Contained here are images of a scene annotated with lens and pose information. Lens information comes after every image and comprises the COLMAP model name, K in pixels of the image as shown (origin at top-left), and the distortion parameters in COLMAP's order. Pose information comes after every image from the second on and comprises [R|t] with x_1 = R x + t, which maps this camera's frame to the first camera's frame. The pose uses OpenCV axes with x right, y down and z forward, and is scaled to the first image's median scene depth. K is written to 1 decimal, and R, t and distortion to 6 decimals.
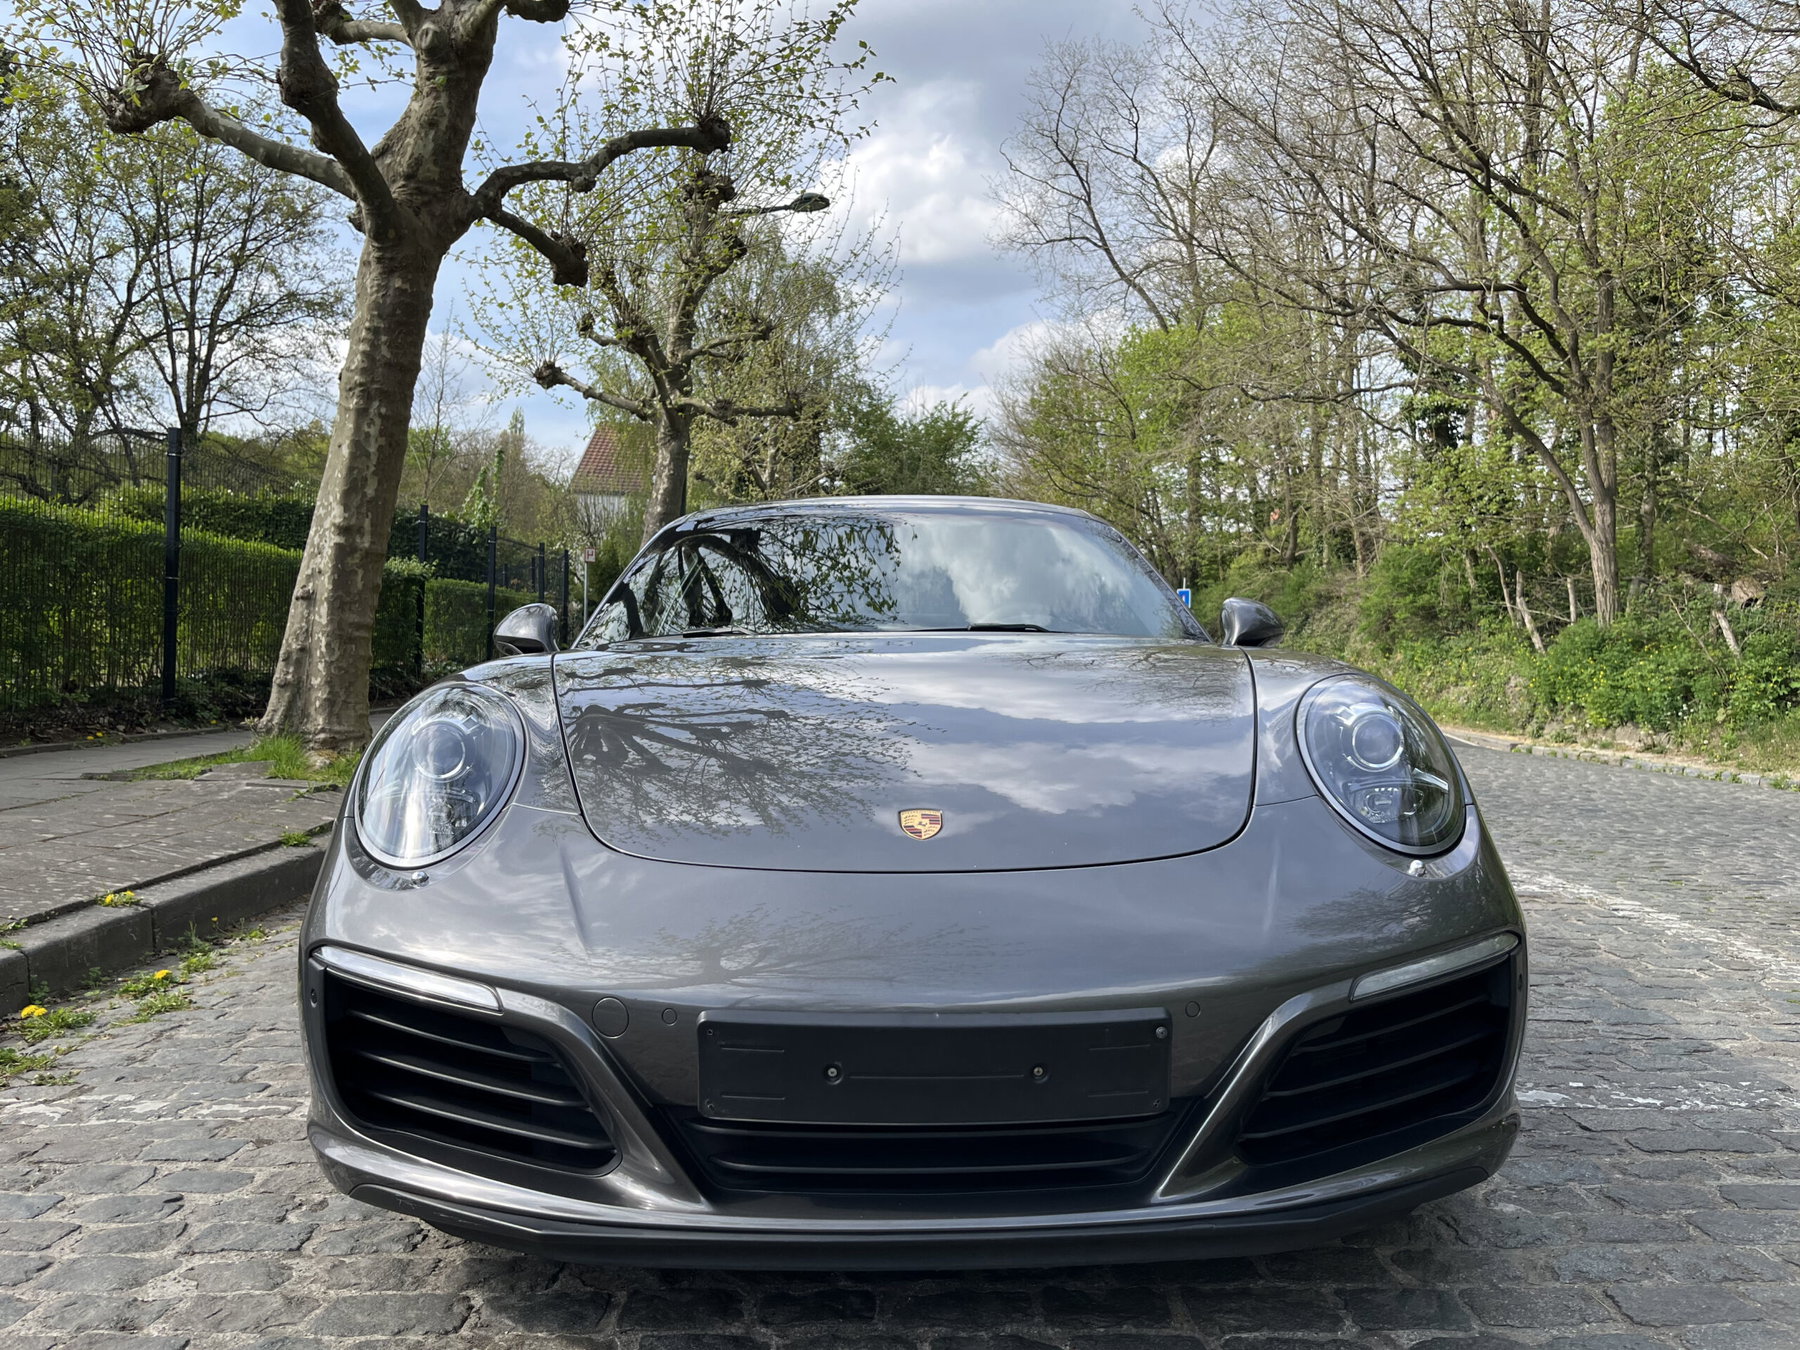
lens RADIAL K [[1360.1, 0, 893.3], [0, 1360.1, 681.2], [0, 0, 1]] dist [0.012582, -0.007985]
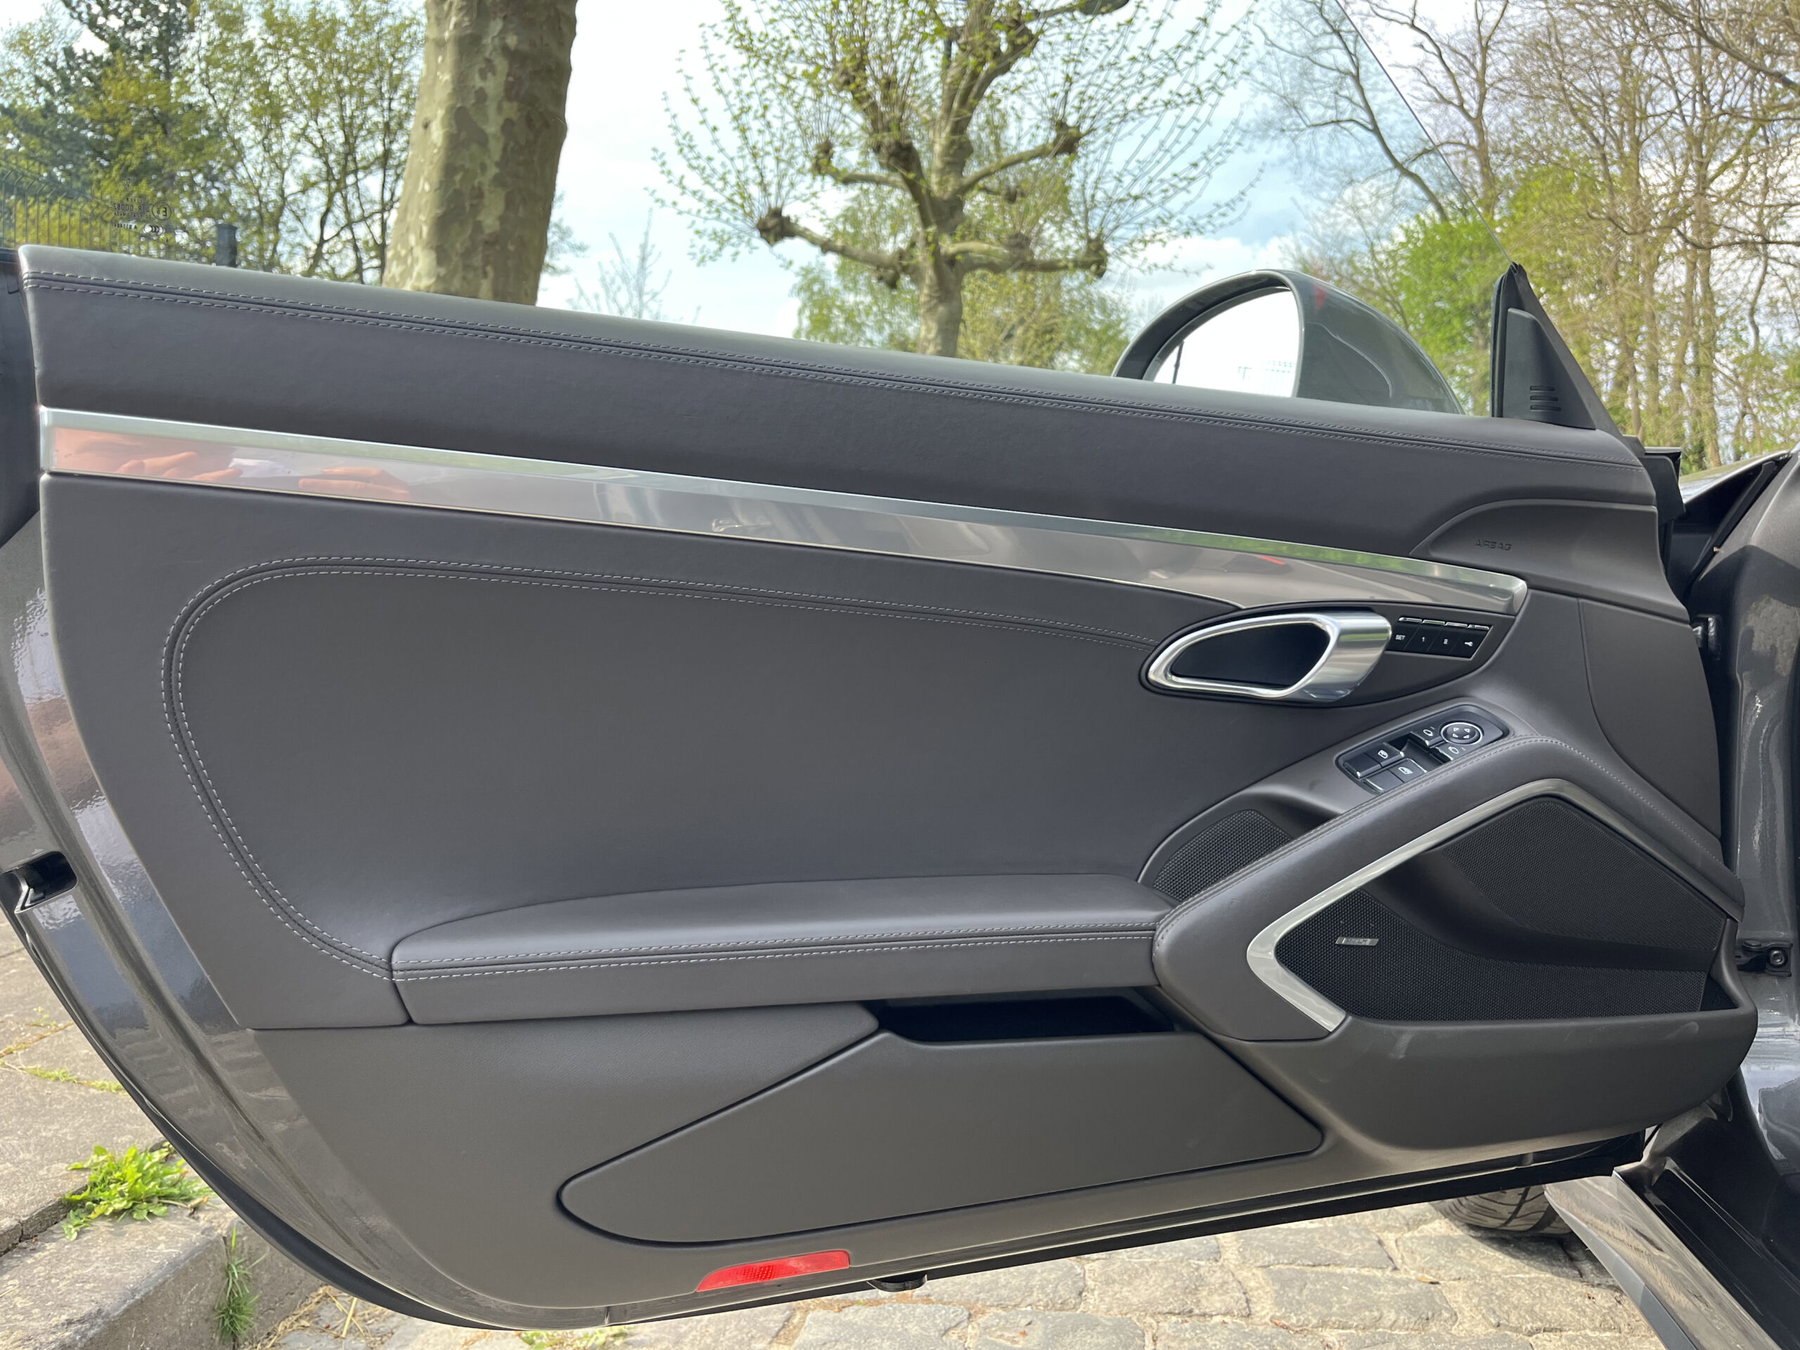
lens RADIAL K [[1360.1, 0, 900.0], [0, 1360.1, 676.5], [0, 0, 1]] dist [0.012582, -0.007985]
pose [[0.990960, -0.002486, -0.134135, -0.034612], [0.006515, 0.999540, 0.029607, 0.001299], [0.134000, -0.030213, 0.990521, 0.105223]]
